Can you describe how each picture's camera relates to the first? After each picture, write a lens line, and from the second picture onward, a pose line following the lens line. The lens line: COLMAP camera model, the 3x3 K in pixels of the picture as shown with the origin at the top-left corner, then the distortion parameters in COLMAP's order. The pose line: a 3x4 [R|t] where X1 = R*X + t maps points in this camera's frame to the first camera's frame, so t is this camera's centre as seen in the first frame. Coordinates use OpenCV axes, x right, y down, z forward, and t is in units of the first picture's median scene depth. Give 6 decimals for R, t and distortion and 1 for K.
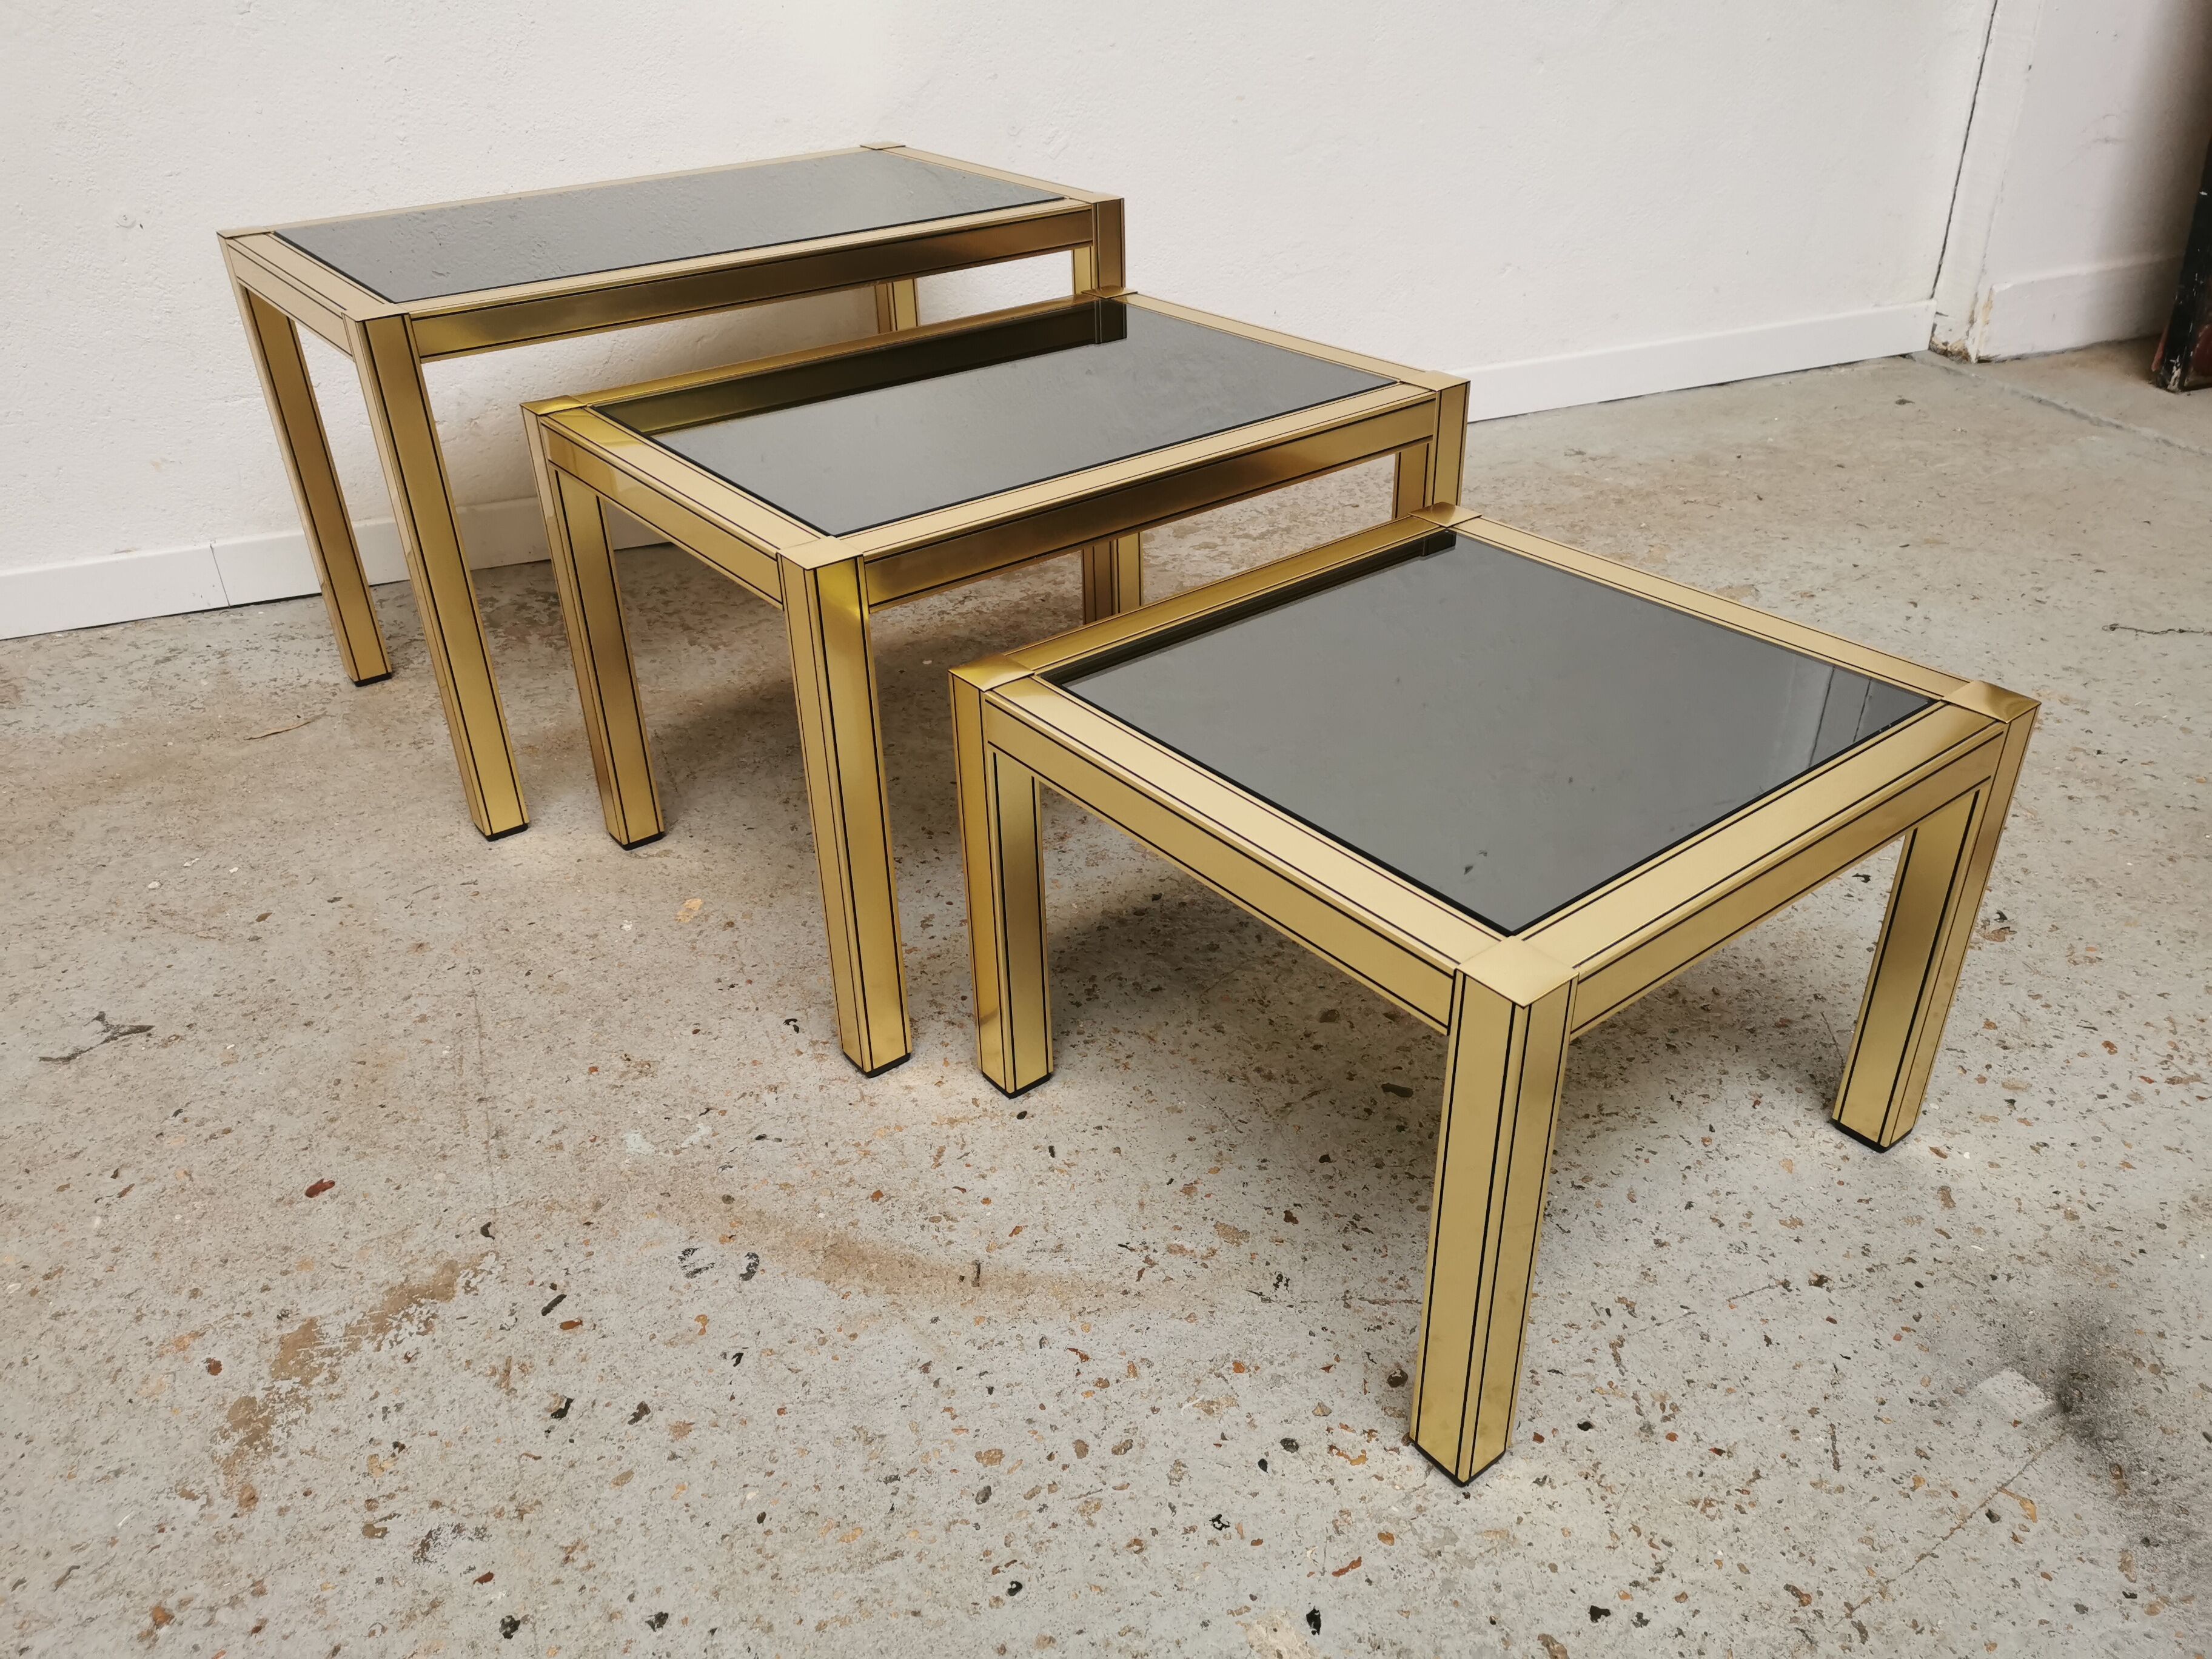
lens RADIAL K [[1693.6, 0, 1106.8], [0, 1693.6, 829.4], [0, 0, 1]] dist [0.068274, -0.072069]
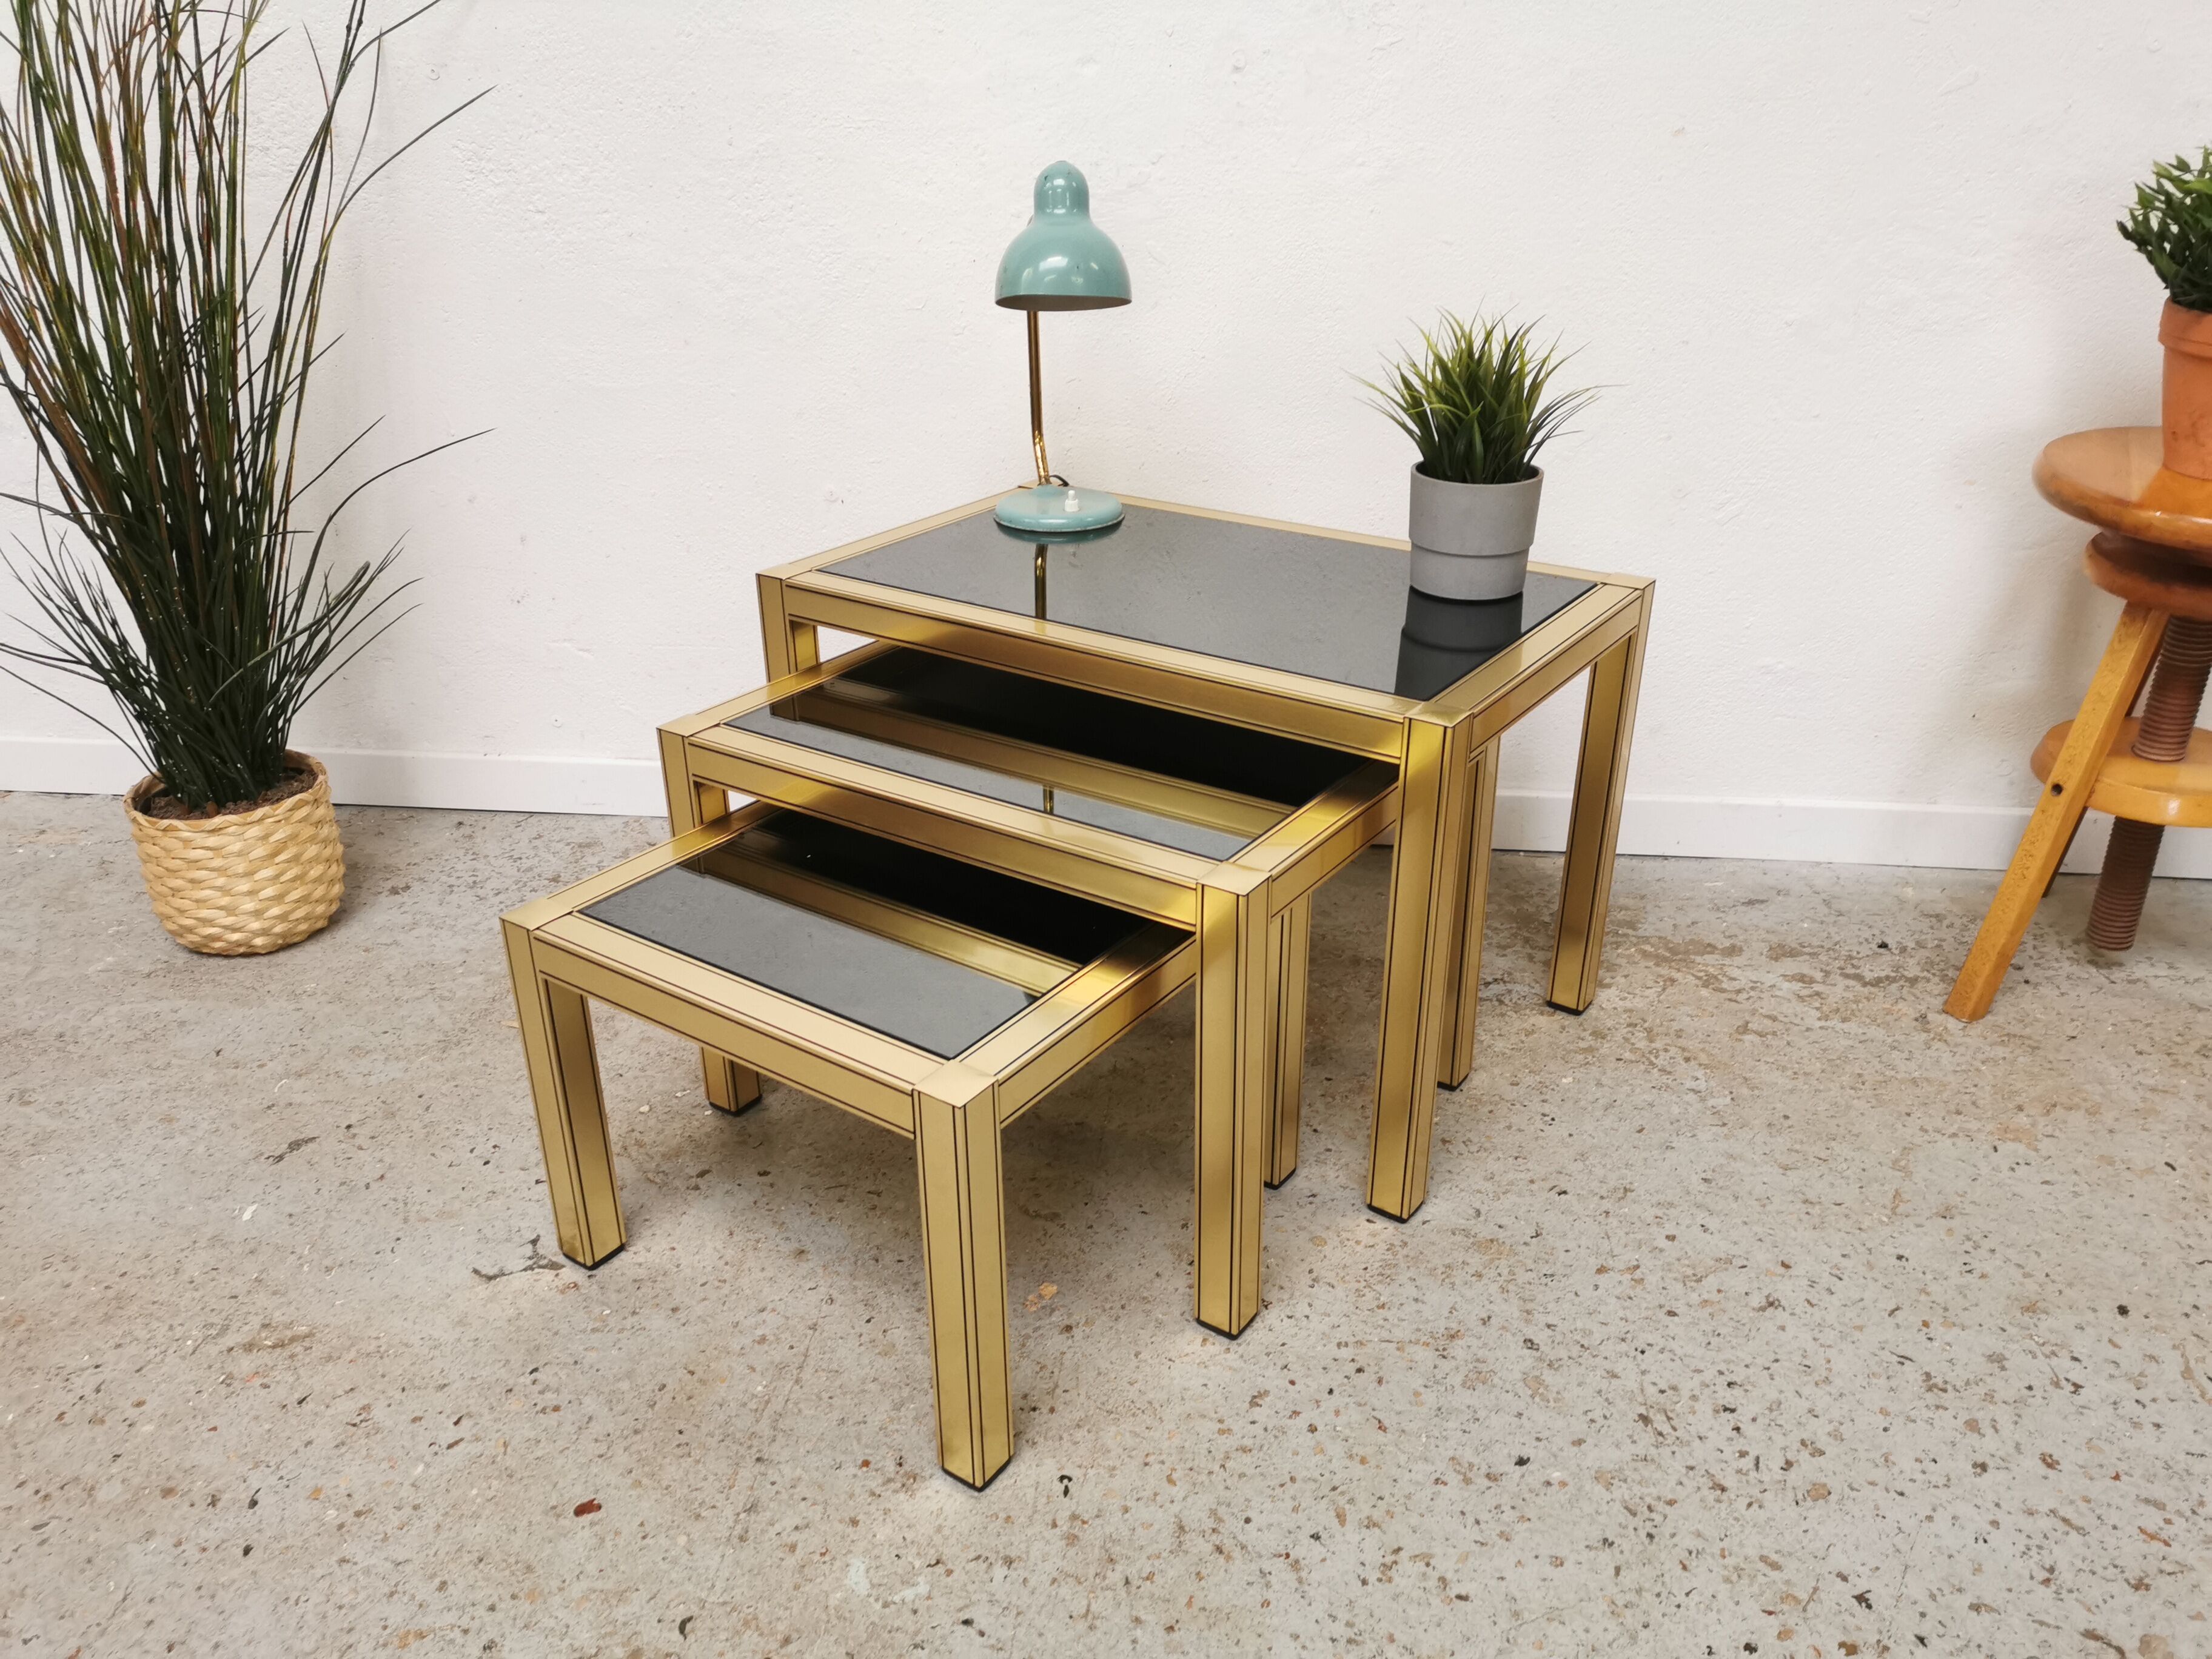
lens RADIAL K [[1684.1, 0, 1108.8], [0, 1684.1, 834.9], [0, 0, 1]] dist [0.073237, -0.076979]
pose [[0.885586, 0.211477, -0.413538, 0.169991], [-0.244510, 0.969244, -0.027958, -0.243368], [0.394907, 0.125874, 0.910057, 0.130392]]
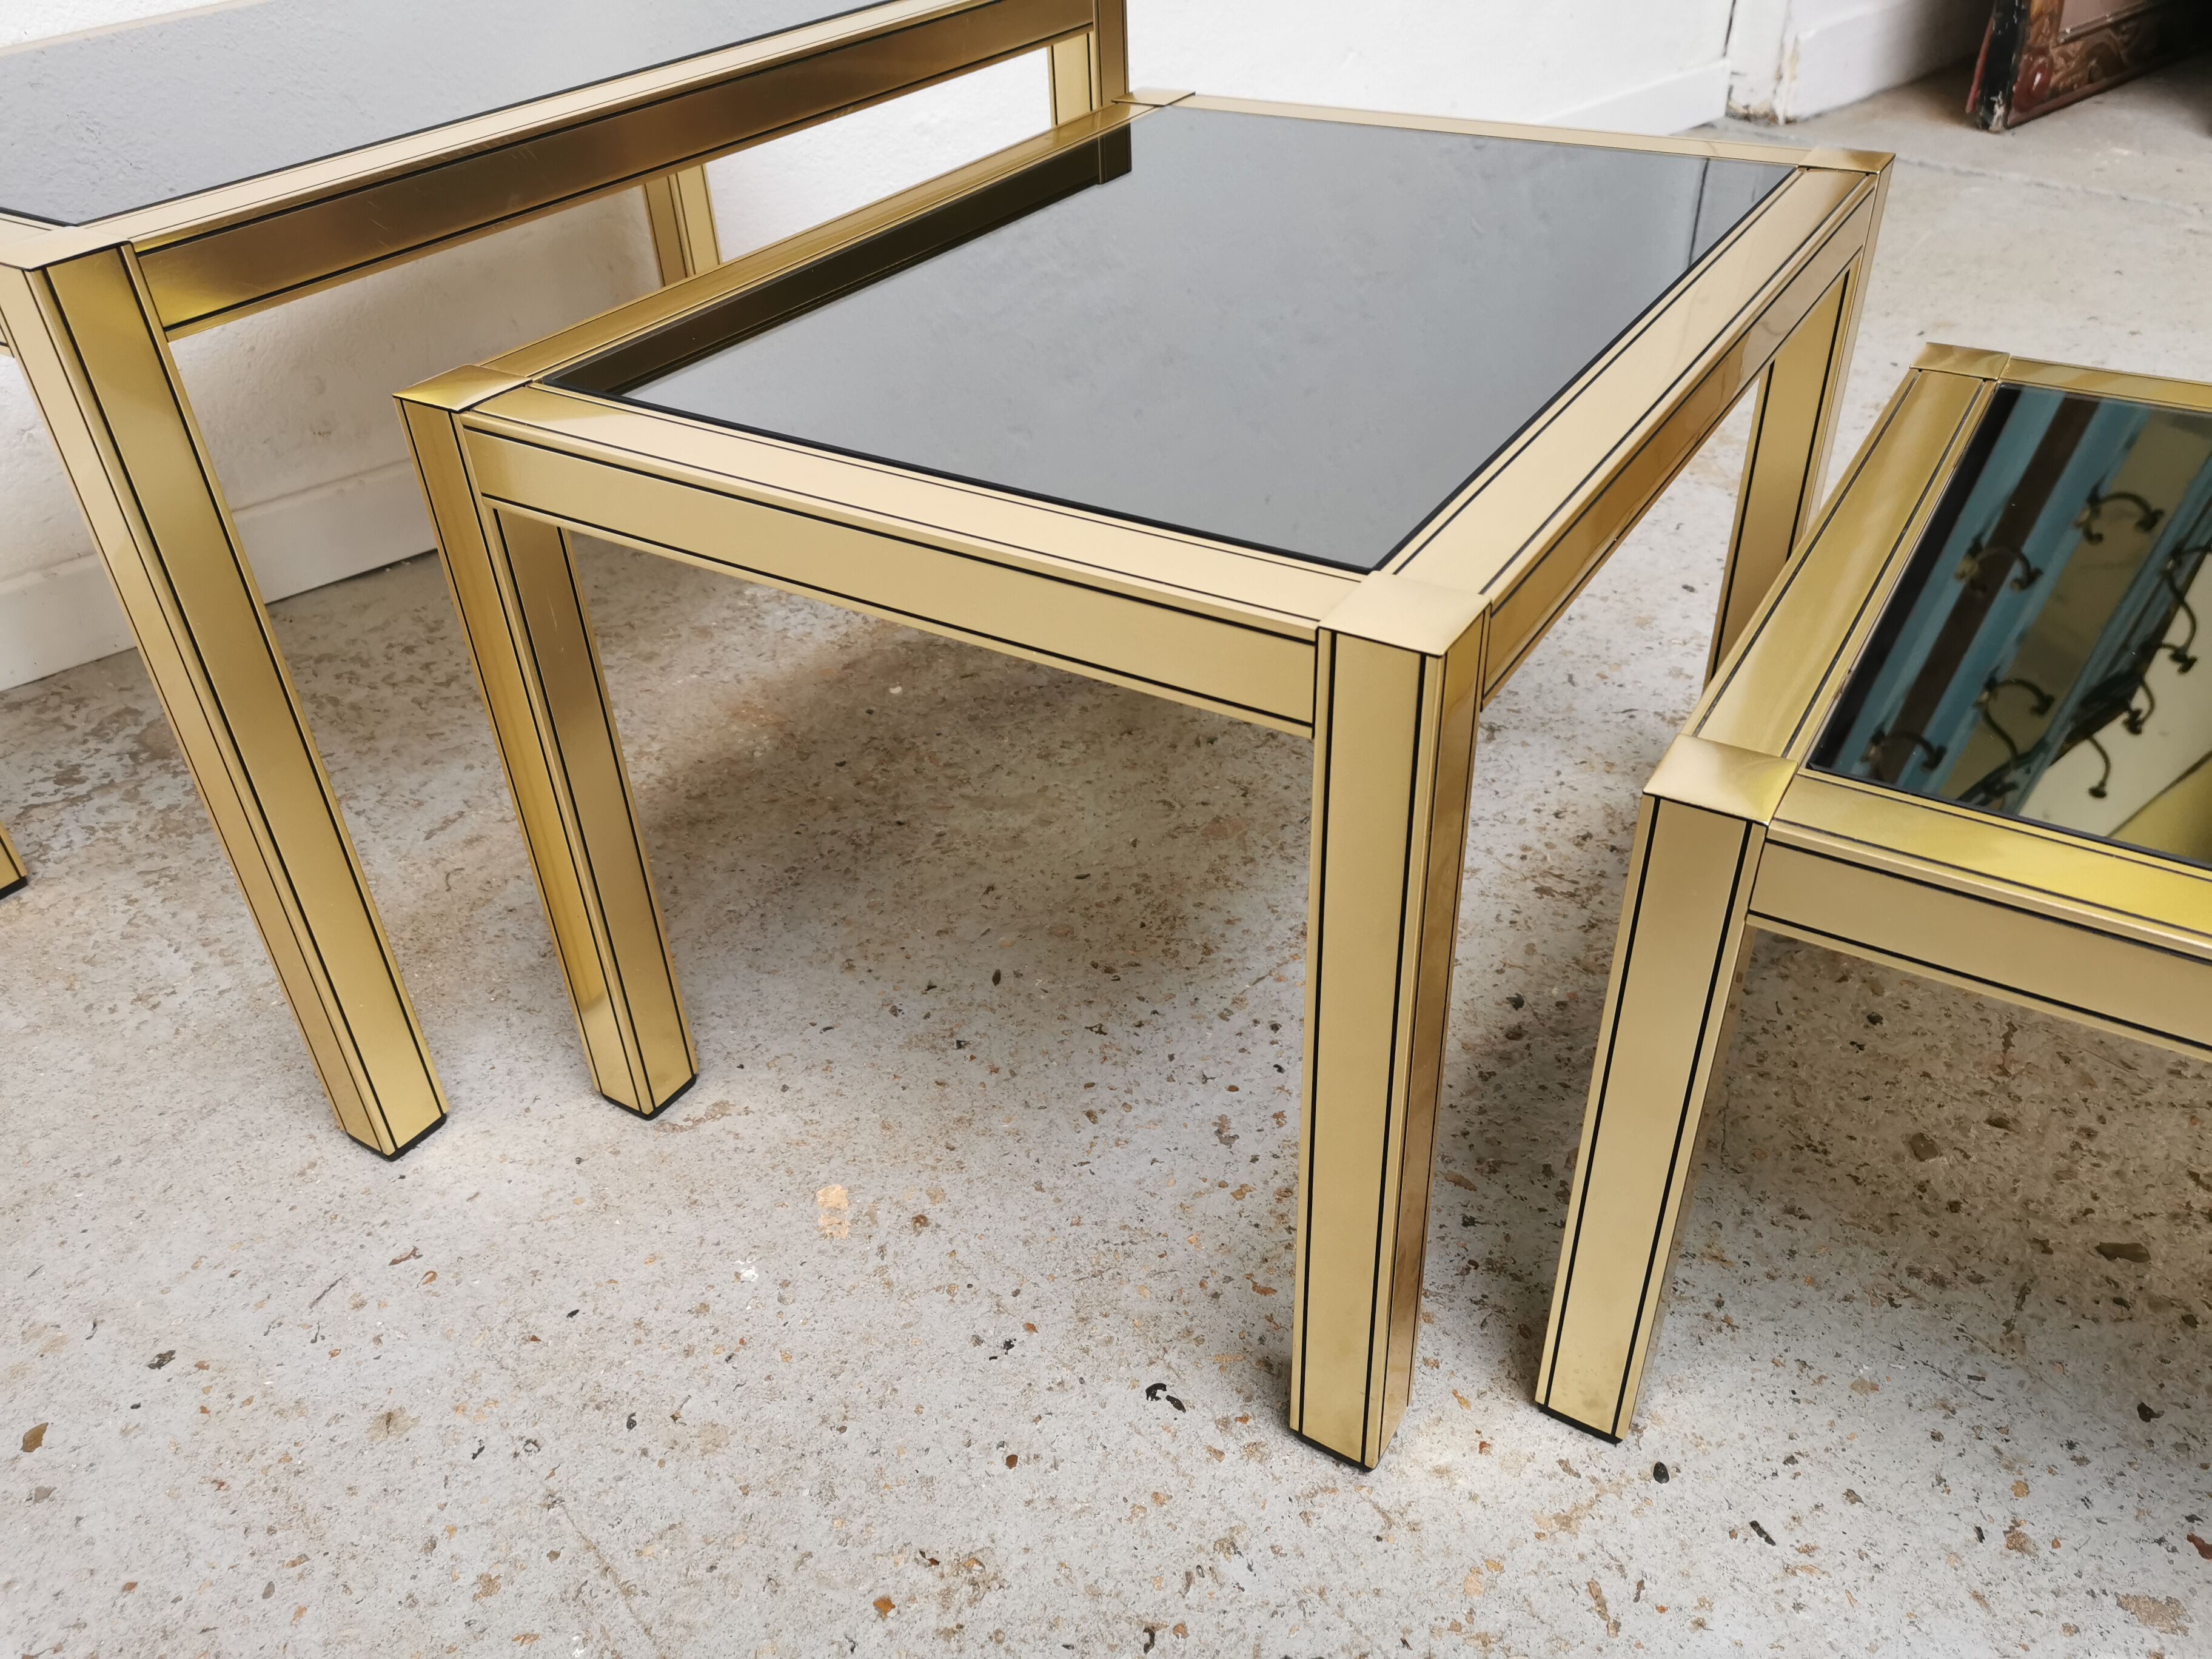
lens RADIAL K [[1700.9, 0, 1106.6], [0, 1700.9, 836.0], [0, 0, 1]] dist [0.055072, -0.053138]
pose [[0.939104, -0.210632, 0.271512, -0.370574], [0.189837, 0.976605, 0.101016, -0.155727], [-0.286437, -0.043322, 0.957119, 0.523479]]
